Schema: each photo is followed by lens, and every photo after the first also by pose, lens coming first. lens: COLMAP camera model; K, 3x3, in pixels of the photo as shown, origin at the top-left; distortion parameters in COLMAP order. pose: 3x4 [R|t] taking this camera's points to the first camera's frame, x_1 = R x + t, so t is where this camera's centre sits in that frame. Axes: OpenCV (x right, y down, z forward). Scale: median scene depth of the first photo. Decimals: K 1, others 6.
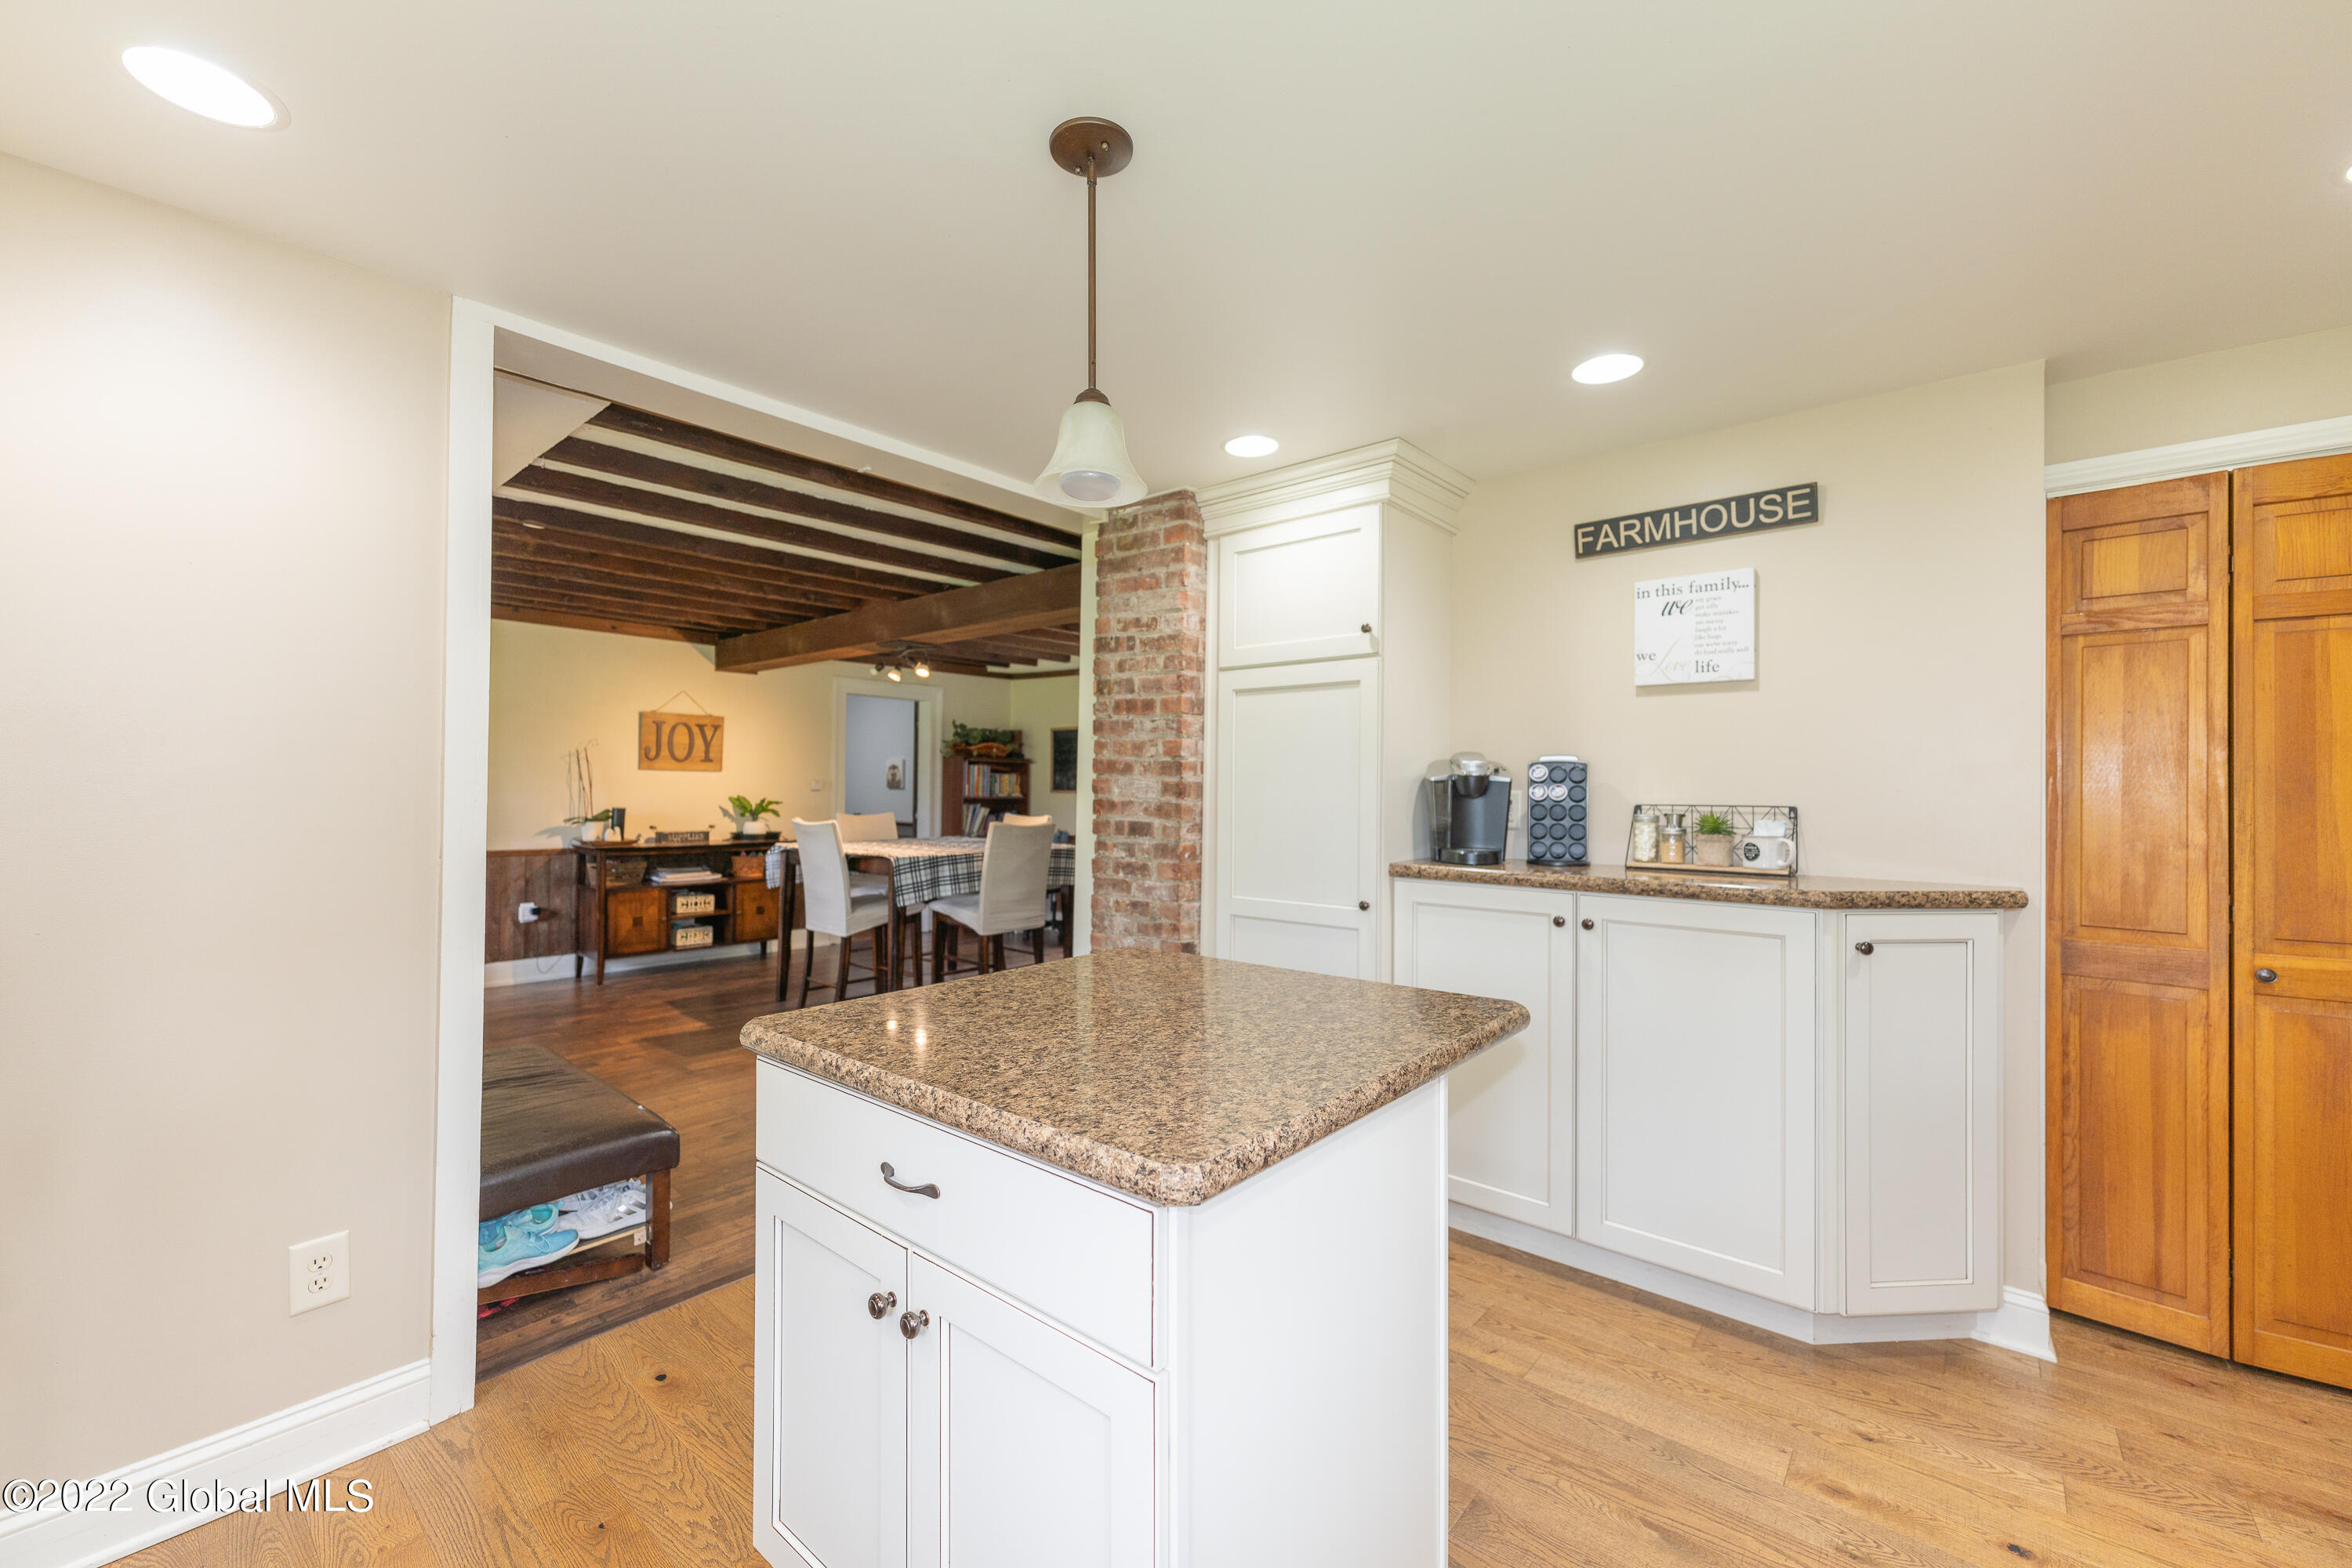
lens RADIAL K [[936.9, 0, 1179.6], [0, 936.9, 778.2], [0, 0, 1]] dist [0.001958, 0.000099]
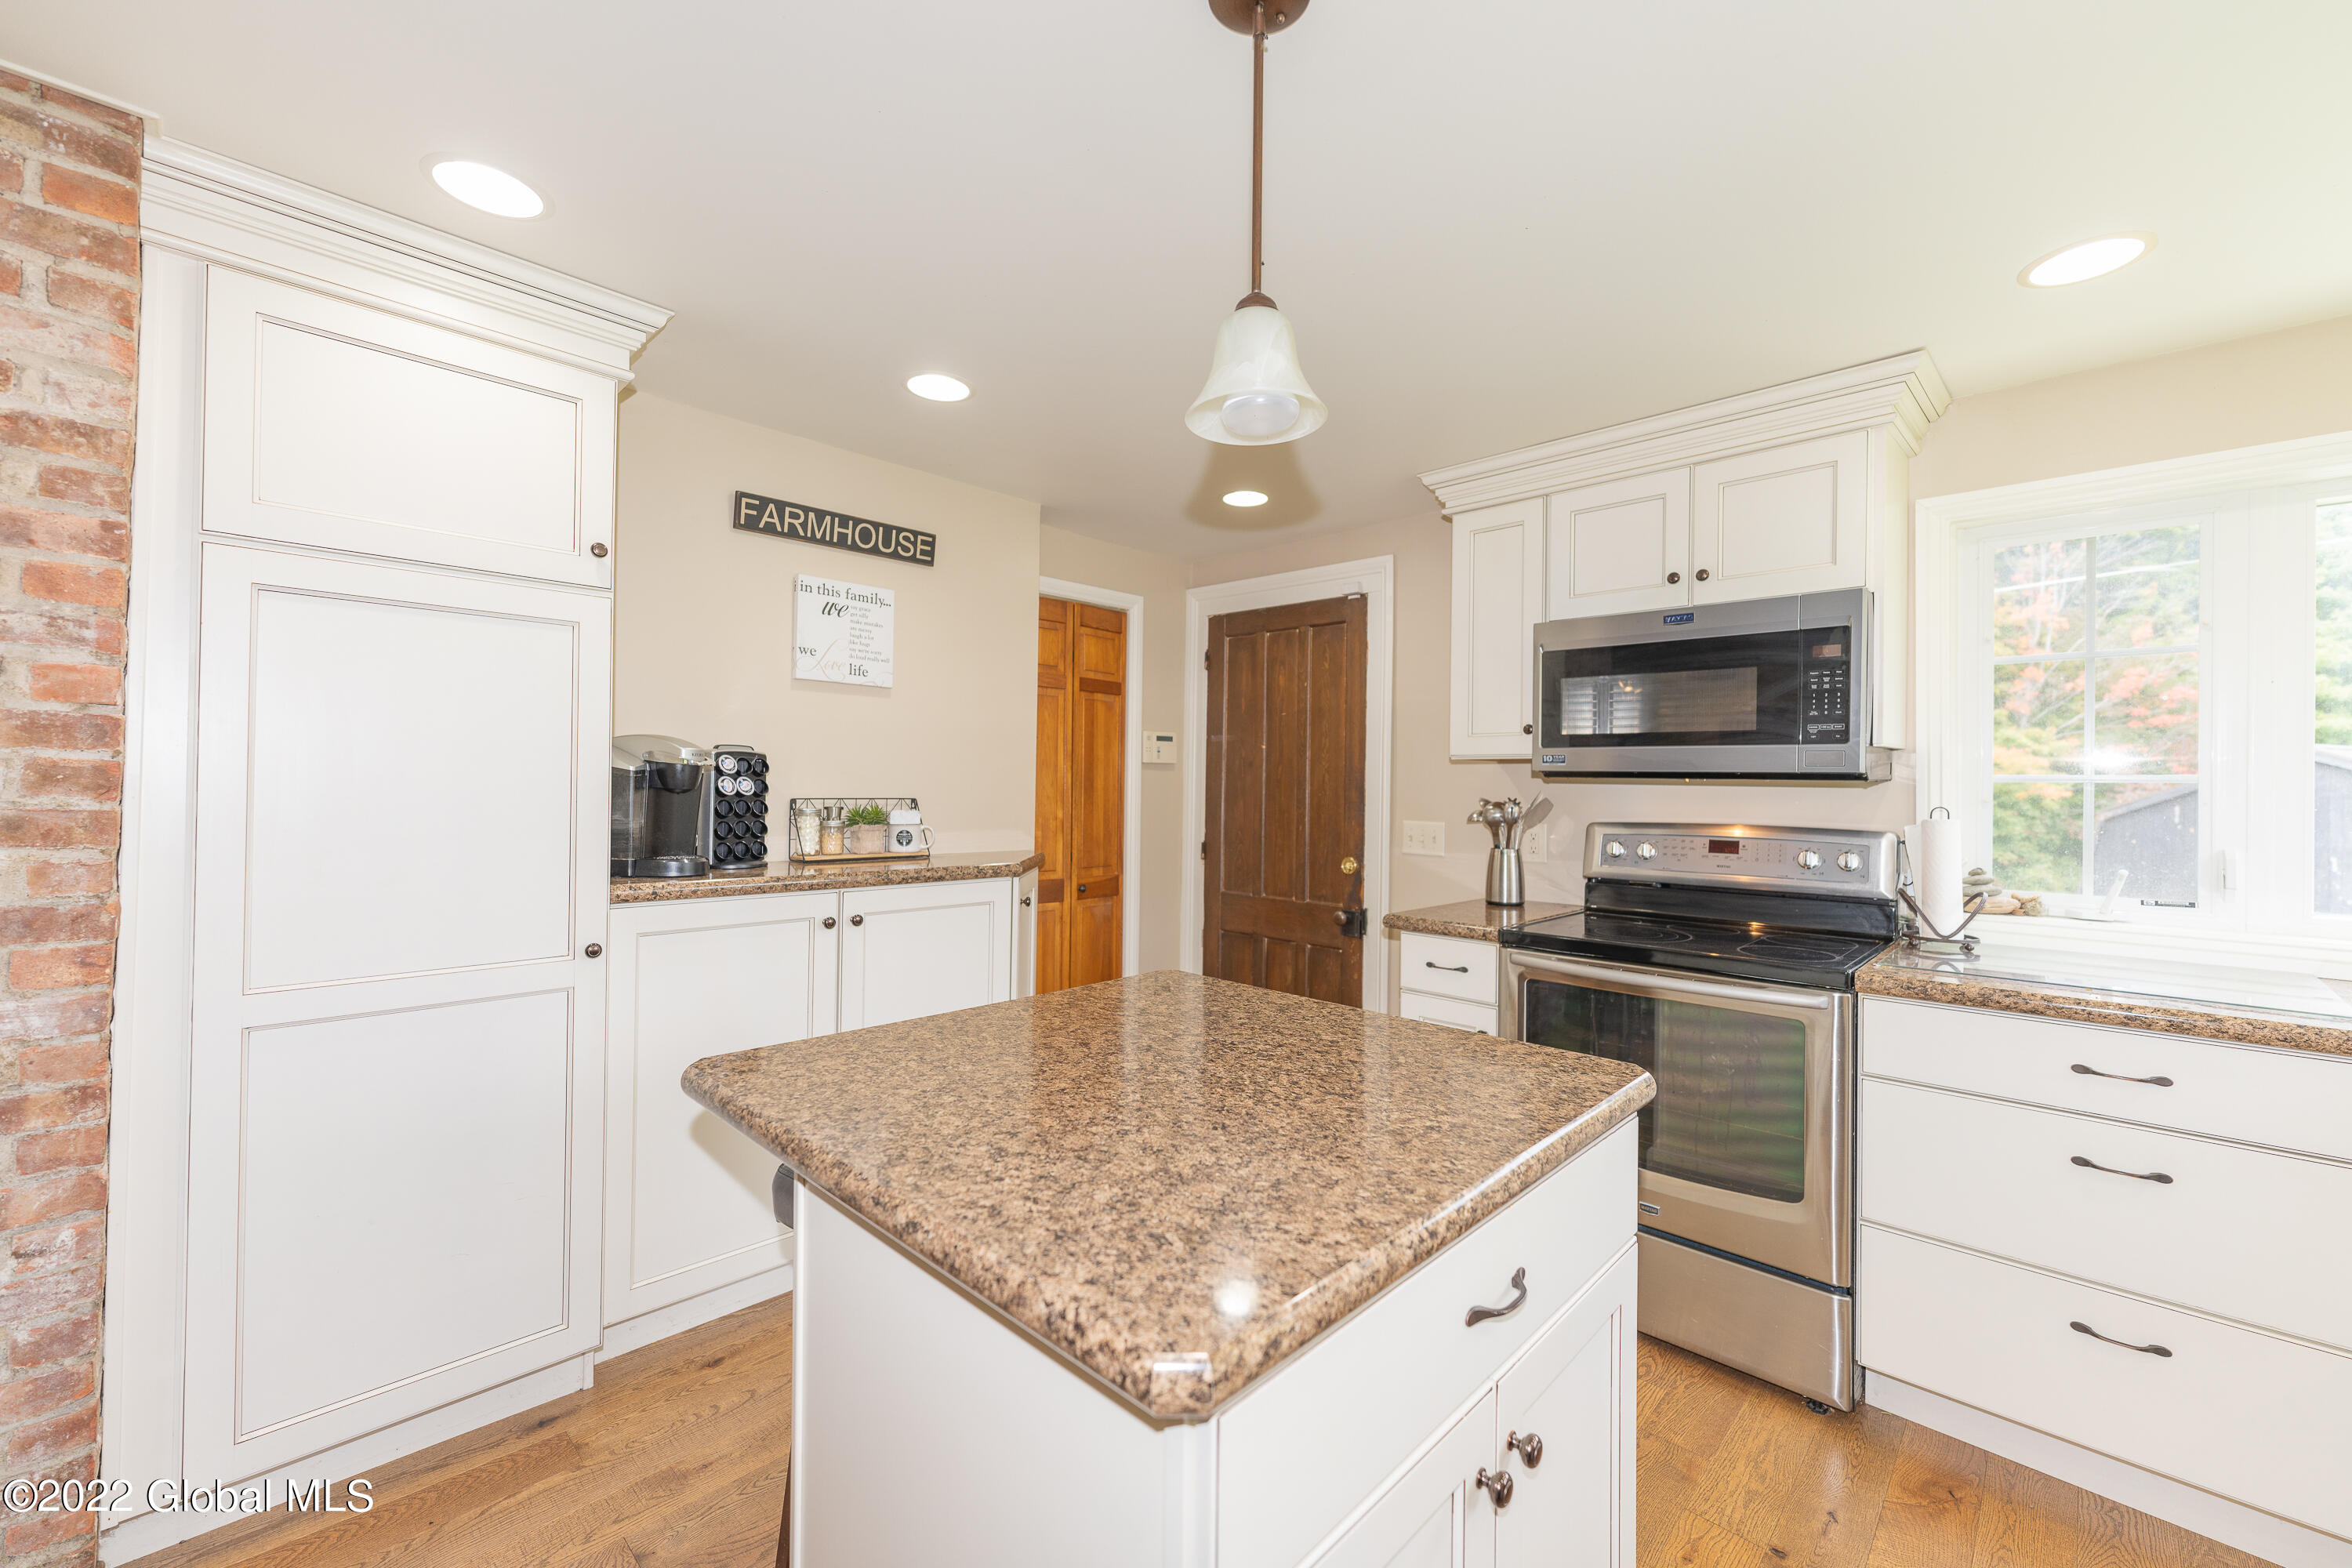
lens RADIAL K [[936.9, 0, 1179.6], [0, 936.9, 778.2], [0, 0, 1]] dist [0.001958, 0.000099]
pose [[0.066231, 0.006043, 0.997786, -0.481119], [-0.022775, 0.999730, -0.004543, 0.002118], [-0.997544, -0.022424, 0.066351, 0.538919]]
